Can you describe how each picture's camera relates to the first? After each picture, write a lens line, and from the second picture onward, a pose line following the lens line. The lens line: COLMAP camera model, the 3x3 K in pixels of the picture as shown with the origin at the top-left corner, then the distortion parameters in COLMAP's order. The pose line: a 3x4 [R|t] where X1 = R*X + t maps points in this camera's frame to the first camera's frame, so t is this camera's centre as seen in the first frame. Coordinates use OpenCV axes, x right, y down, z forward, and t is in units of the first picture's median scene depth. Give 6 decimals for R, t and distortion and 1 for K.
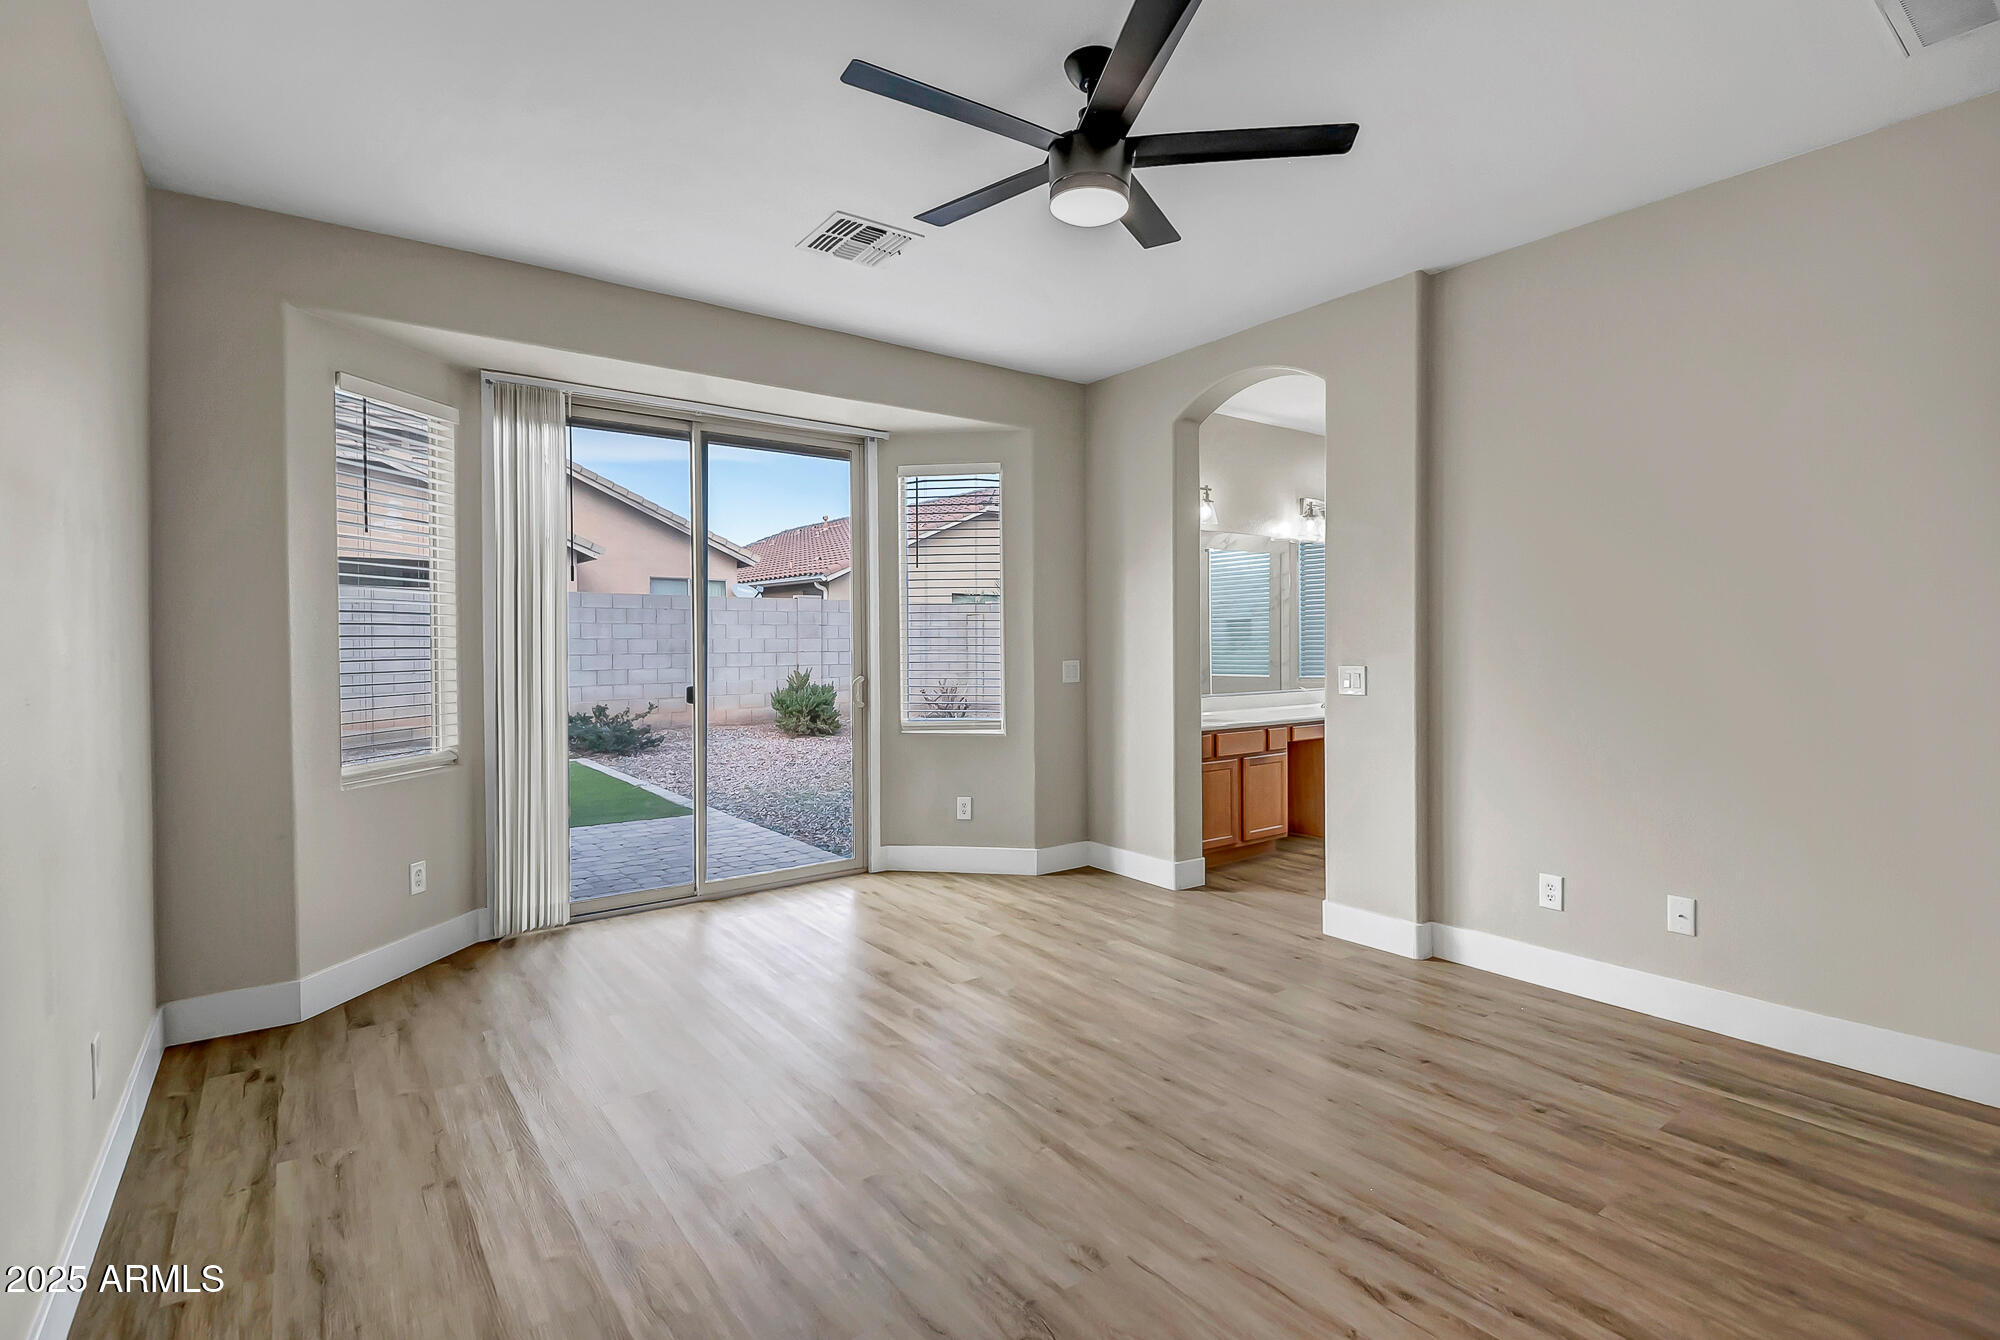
lens RADIAL K [[934.1, 0, 1004.7], [0, 934.1, 657.7], [0, 0, 1]] dist [0.024565, -0.023620]
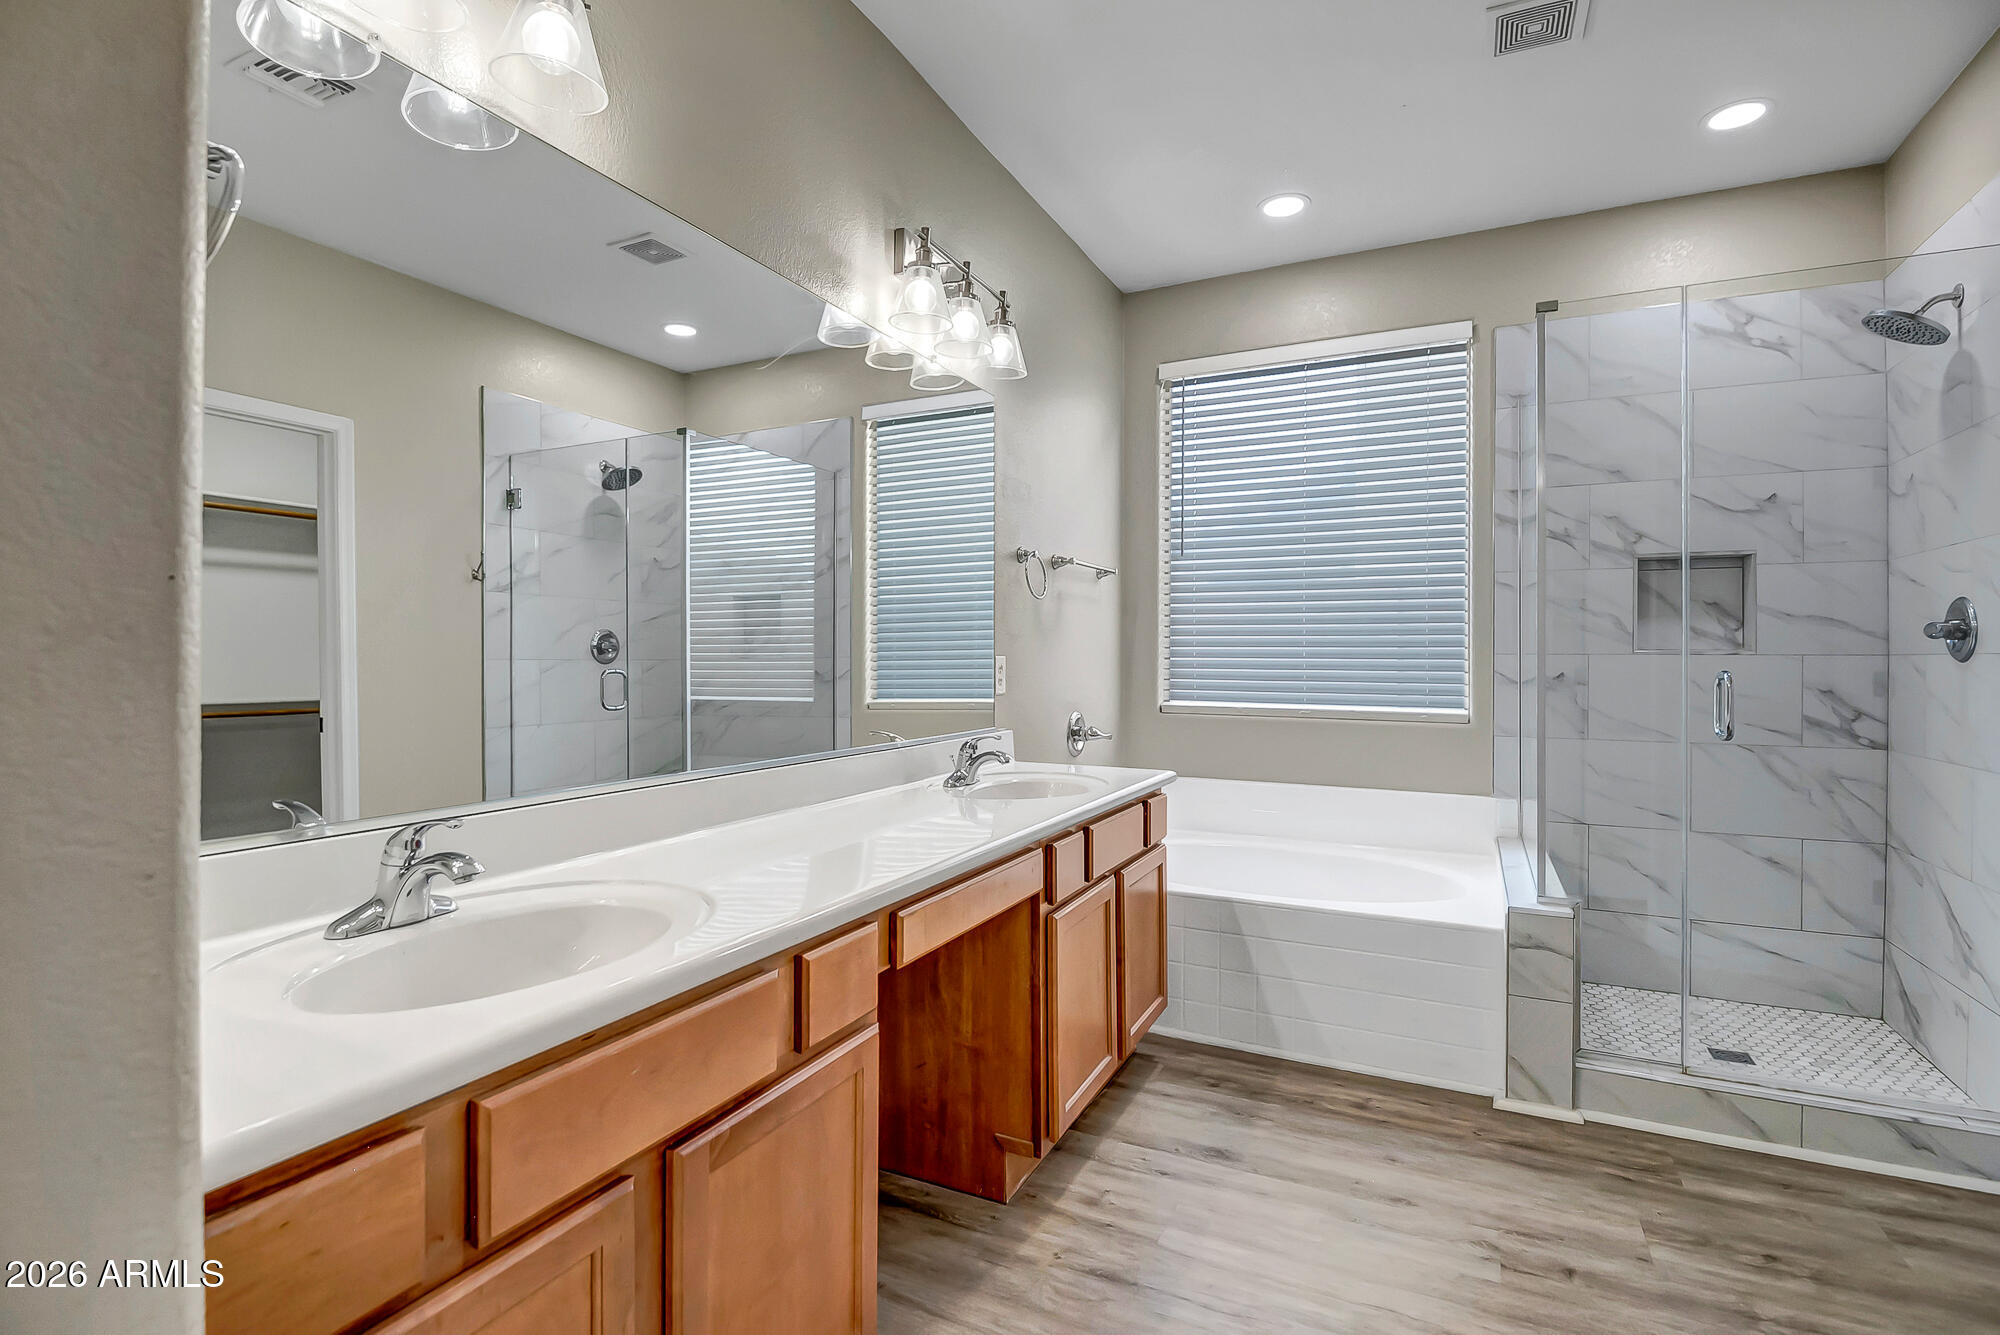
lens RADIAL K [[940.5, 0, 1035.1], [0, 940.5, 660.2], [0, 0, 1]] dist [-0.020689, -0.000911]
pose [[0.874355, 0.006529, 0.485243, 0.262119], [0.000237, 0.999904, -0.013880, 0.010198], [-0.485287, 0.012251, 0.874269, 0.922218]]
